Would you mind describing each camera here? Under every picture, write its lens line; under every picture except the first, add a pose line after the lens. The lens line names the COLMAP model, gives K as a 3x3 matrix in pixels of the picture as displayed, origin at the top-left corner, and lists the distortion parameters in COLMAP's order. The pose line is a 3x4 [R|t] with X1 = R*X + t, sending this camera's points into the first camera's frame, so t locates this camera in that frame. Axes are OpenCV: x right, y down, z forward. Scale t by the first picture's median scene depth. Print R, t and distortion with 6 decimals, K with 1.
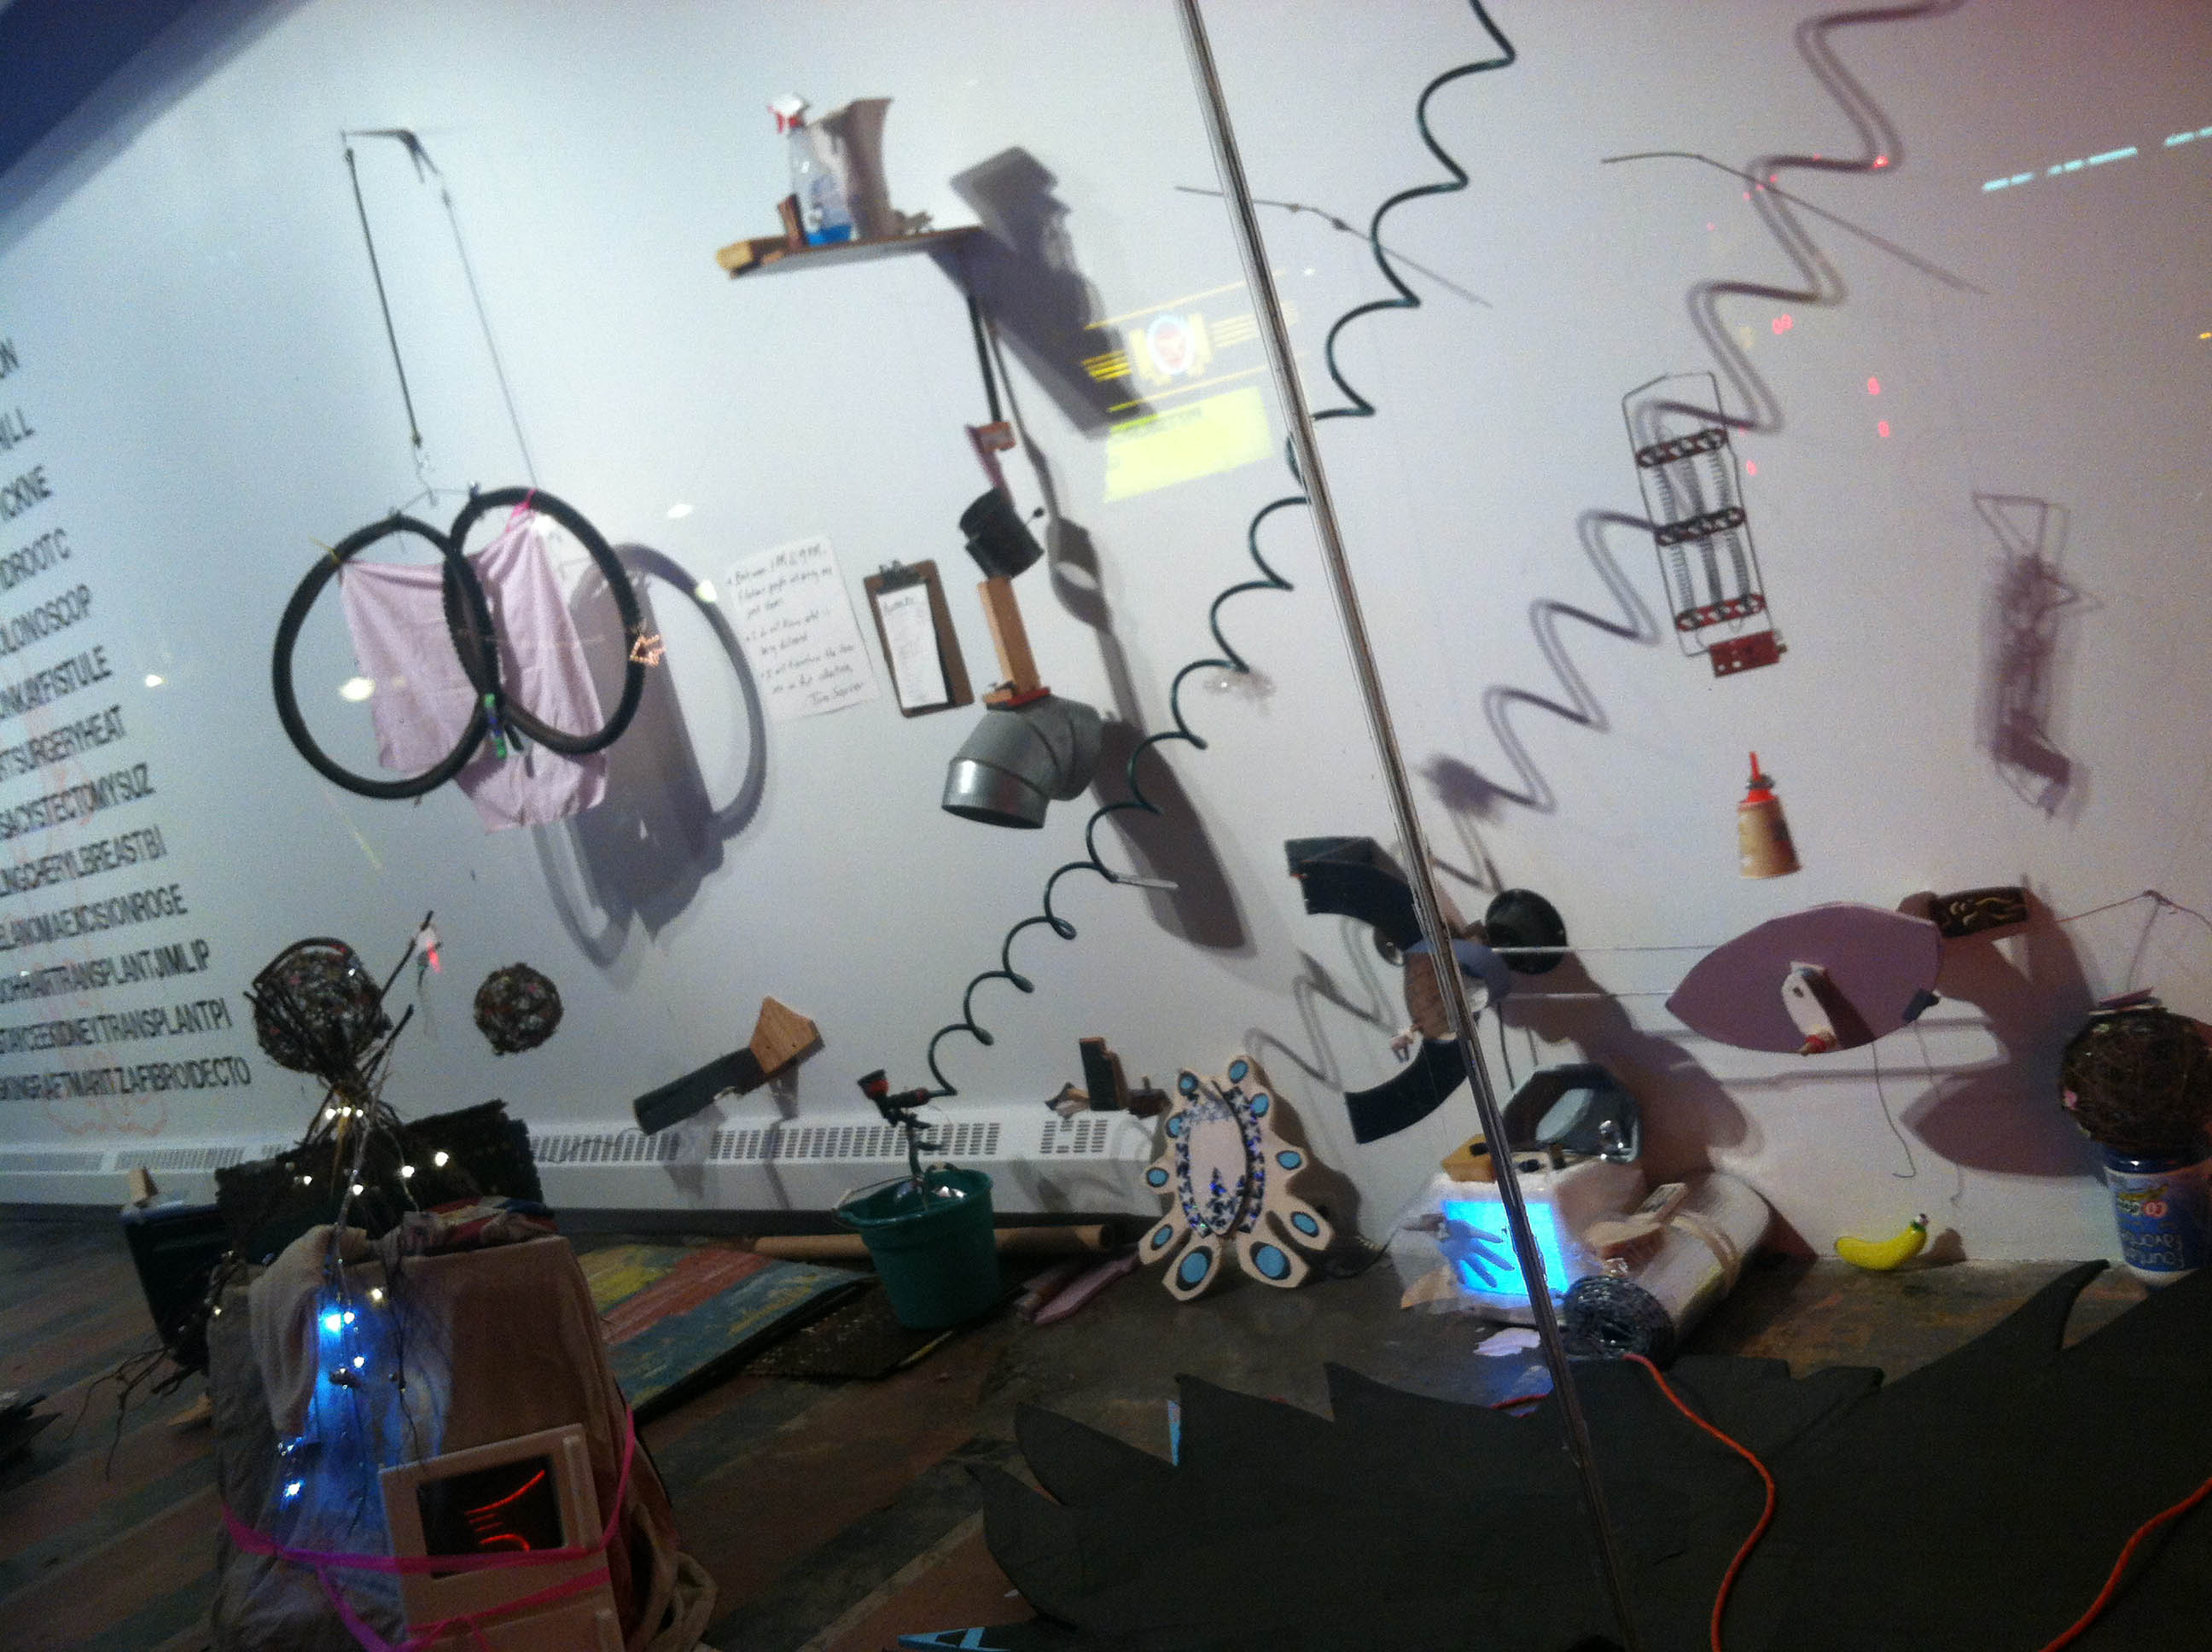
lens RADIAL K [[2248.3, 0, 1106.3], [0, 2248.3, 826.8], [0, 0, 1]] dist [0.005860, 0.000000]
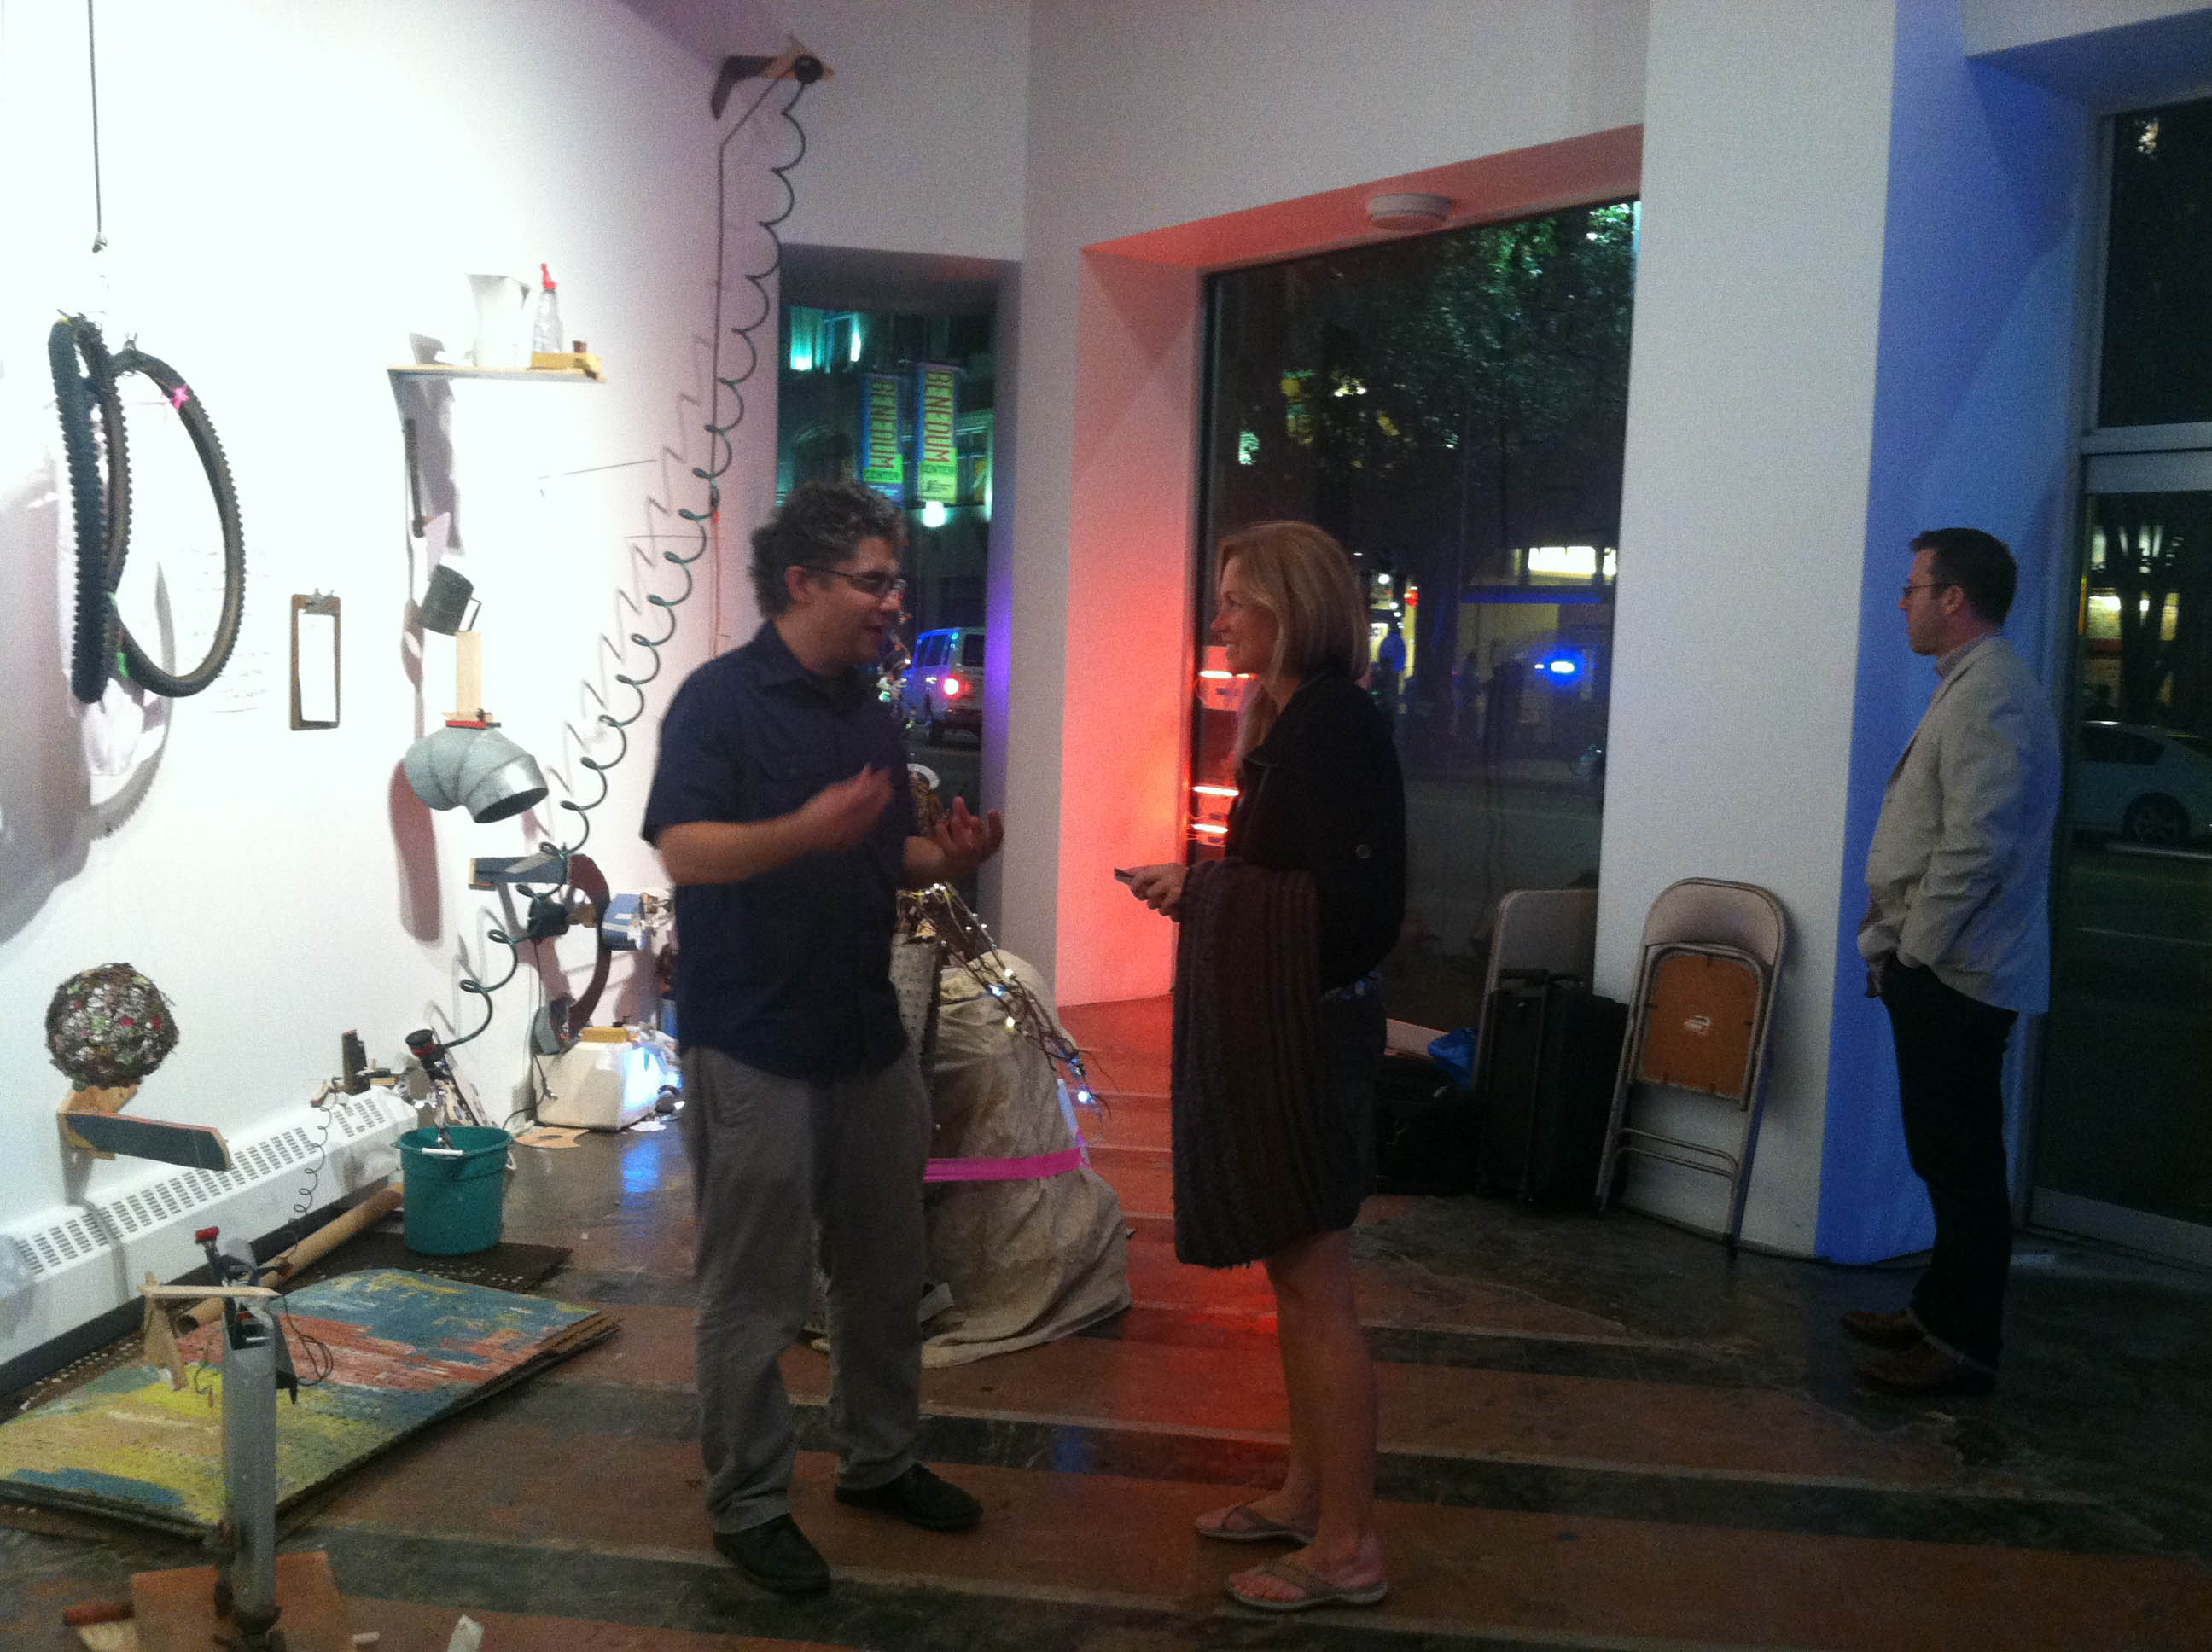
lens RADIAL K [[2248.3, 0, 1106.1], [0, 2248.3, 825.6], [0, 0, 1]] dist [0.005860, 0.000000]
pose [[-0.558726, 0.173064, 0.811094, -1.042121], [0.198858, 0.977412, -0.071568, 0.132906], [-0.805159, 0.121306, -0.580521, 1.184313]]
